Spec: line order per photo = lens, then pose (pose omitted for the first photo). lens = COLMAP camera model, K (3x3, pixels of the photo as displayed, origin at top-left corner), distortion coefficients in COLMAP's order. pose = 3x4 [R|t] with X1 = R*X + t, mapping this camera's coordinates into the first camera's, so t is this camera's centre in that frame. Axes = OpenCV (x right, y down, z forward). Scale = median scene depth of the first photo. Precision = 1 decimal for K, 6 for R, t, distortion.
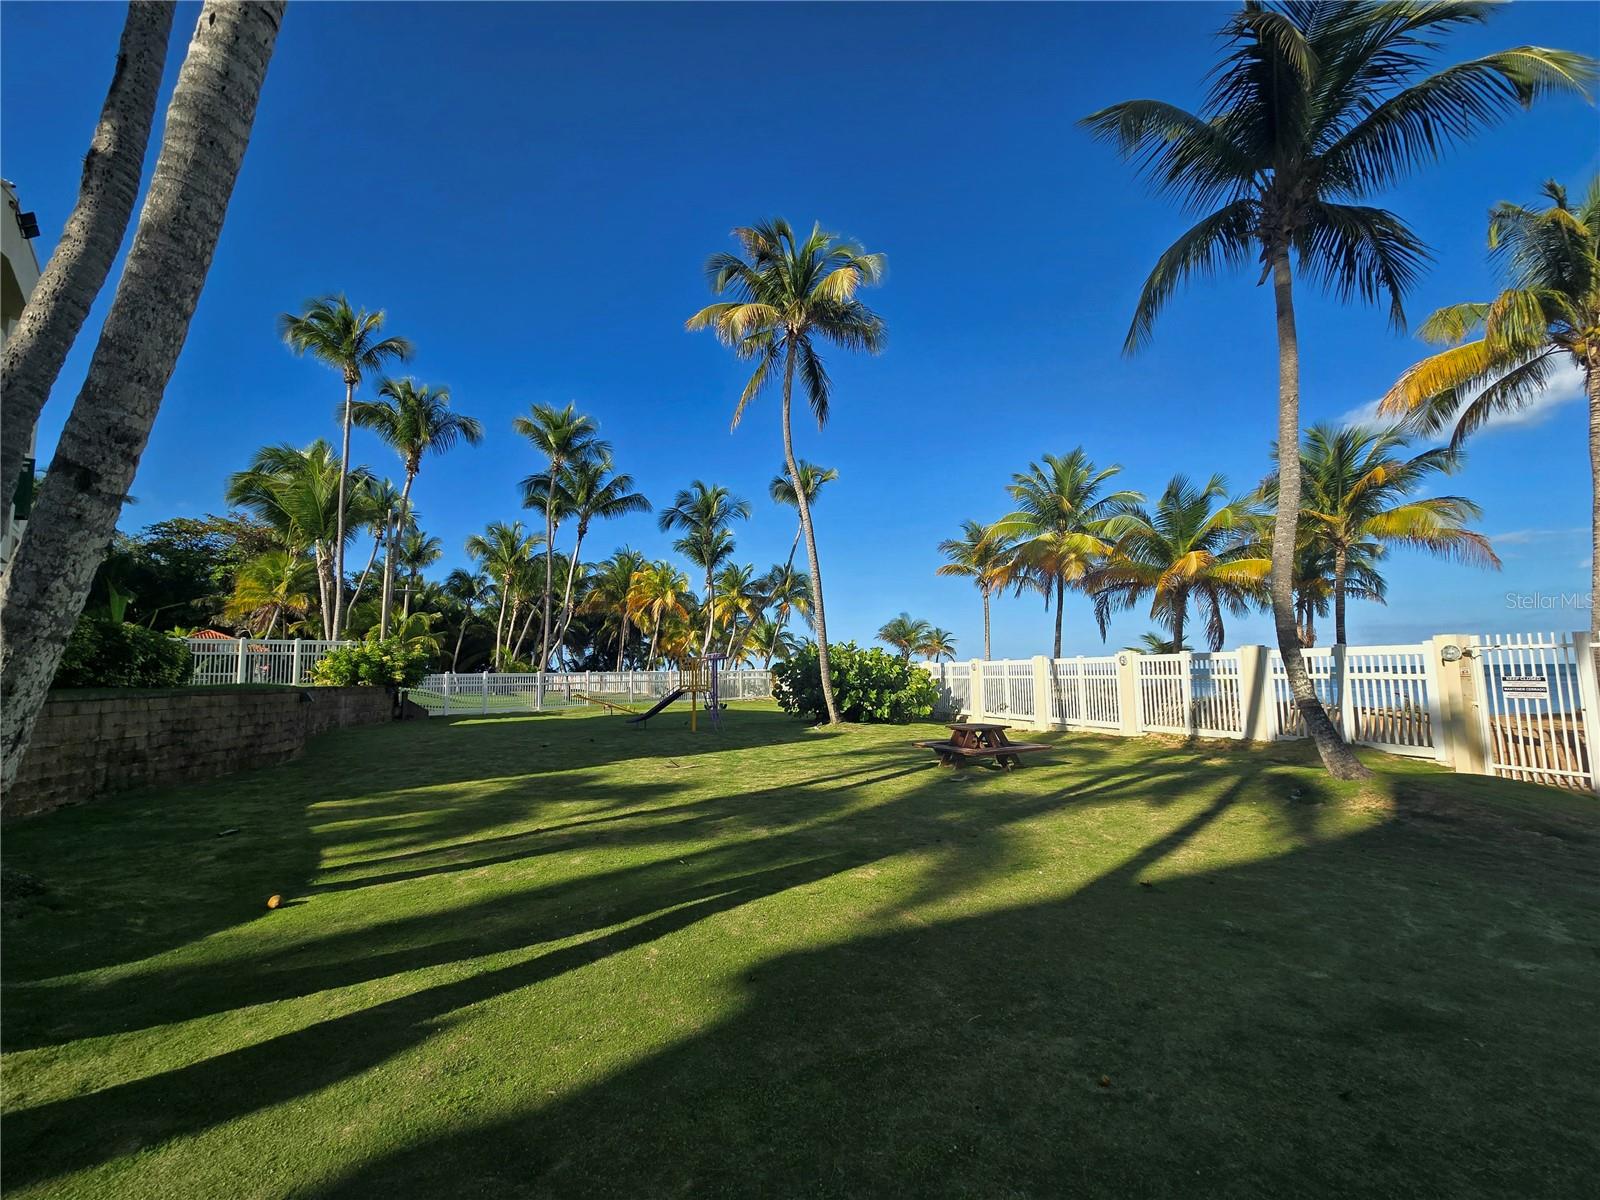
lens RADIAL K [[660.2, 0, 794.0], [0, 660.2, 605.3], [0, 0, 1]] dist [0.001233, 0.000153]
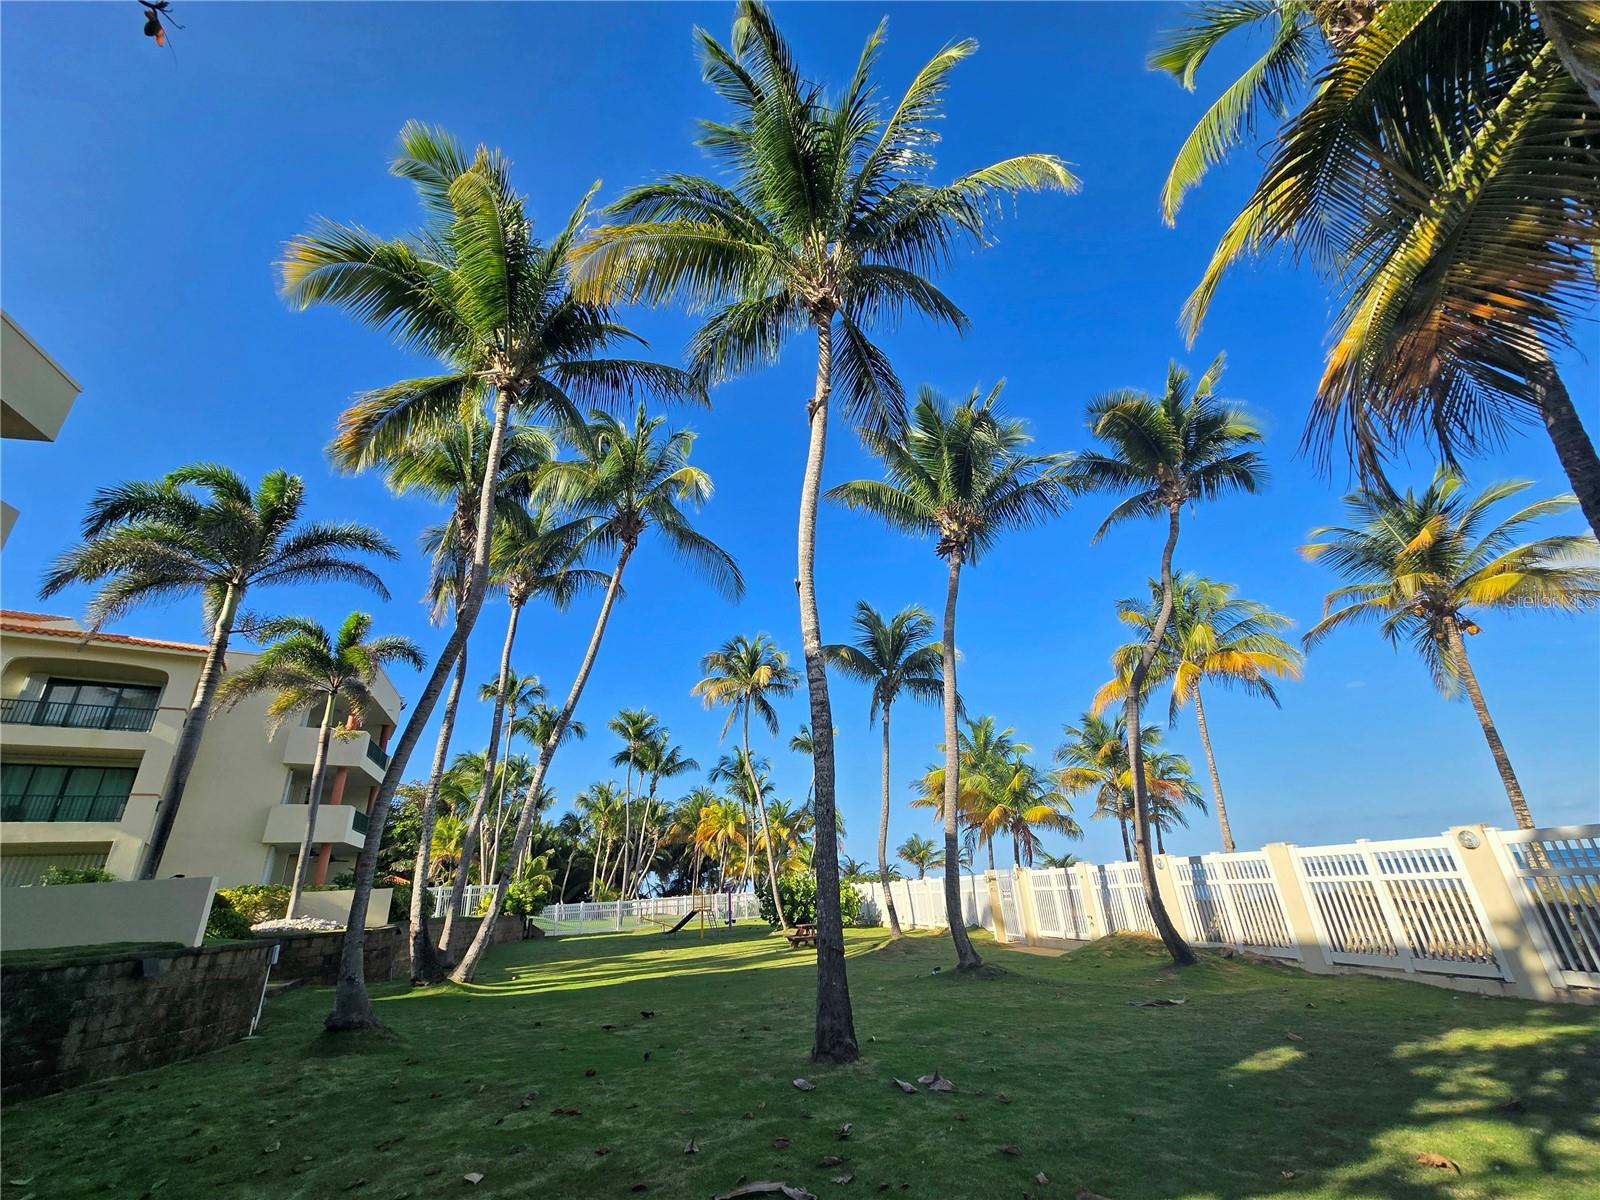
lens RADIAL K [[660.2, 0, 794.0], [0, 660.2, 605.3], [0, 0, 1]] dist [0.001233, 0.000153]
pose [[0.986268, -0.099455, -0.131849, 0.190572], [0.055760, 0.951993, -0.300998, -0.044214], [0.155455, 0.289513, 0.944466, -0.374711]]
